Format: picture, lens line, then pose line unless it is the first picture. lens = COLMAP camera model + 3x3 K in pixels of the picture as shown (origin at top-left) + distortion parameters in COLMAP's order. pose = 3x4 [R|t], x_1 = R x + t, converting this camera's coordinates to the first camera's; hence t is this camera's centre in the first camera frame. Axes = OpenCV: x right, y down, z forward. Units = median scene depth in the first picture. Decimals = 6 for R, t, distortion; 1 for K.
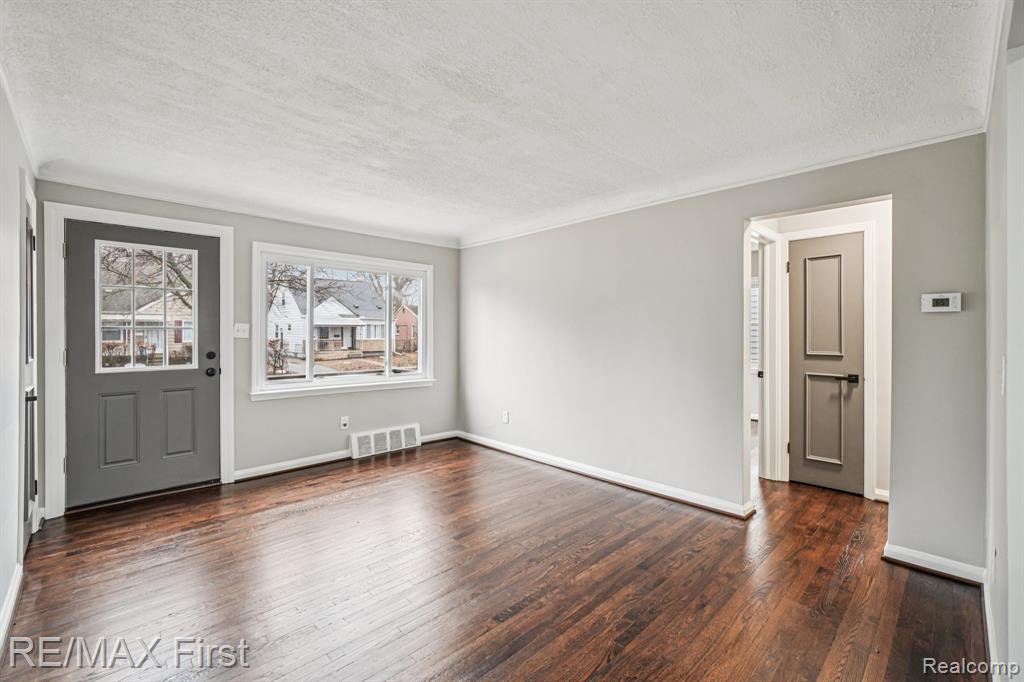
lens RADIAL K [[442.8, 0, 512.9], [0, 442.8, 337.5], [0, 0, 1]] dist [-0.007182, 0.000503]
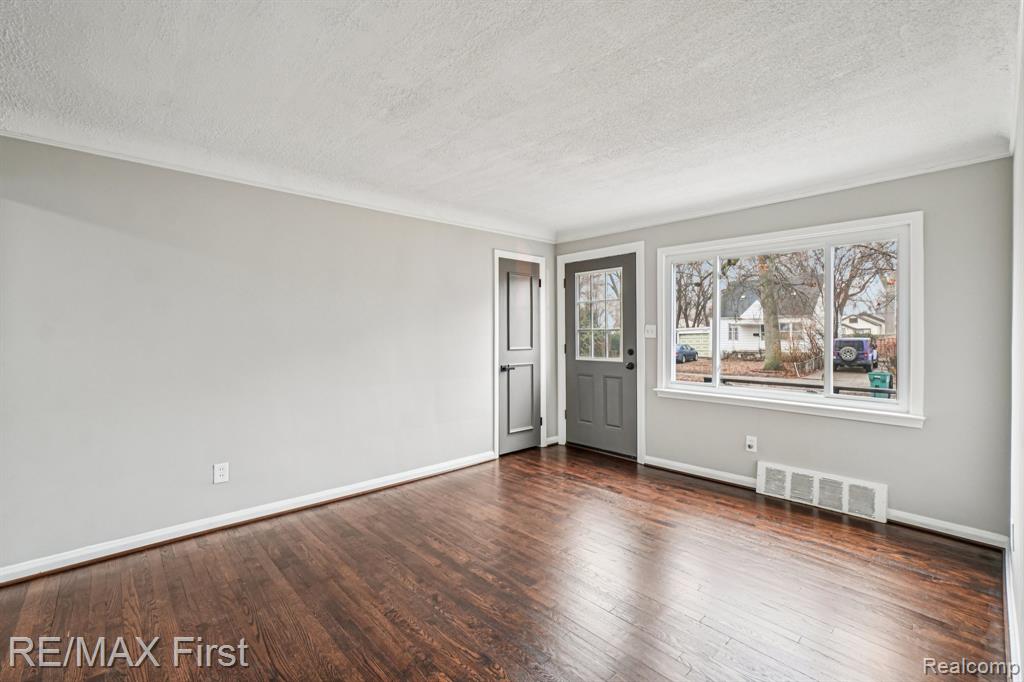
lens RADIAL K [[442.8, 0, 510.9], [0, 442.8, 333.6], [0, 0, 1]] dist [-0.007182, 0.000503]
pose [[-0.012704, -0.001167, -0.999919, 0.515029], [-0.009444, 0.999955, -0.001048, -0.005284], [0.999875, 0.009430, -0.012715, 0.672515]]
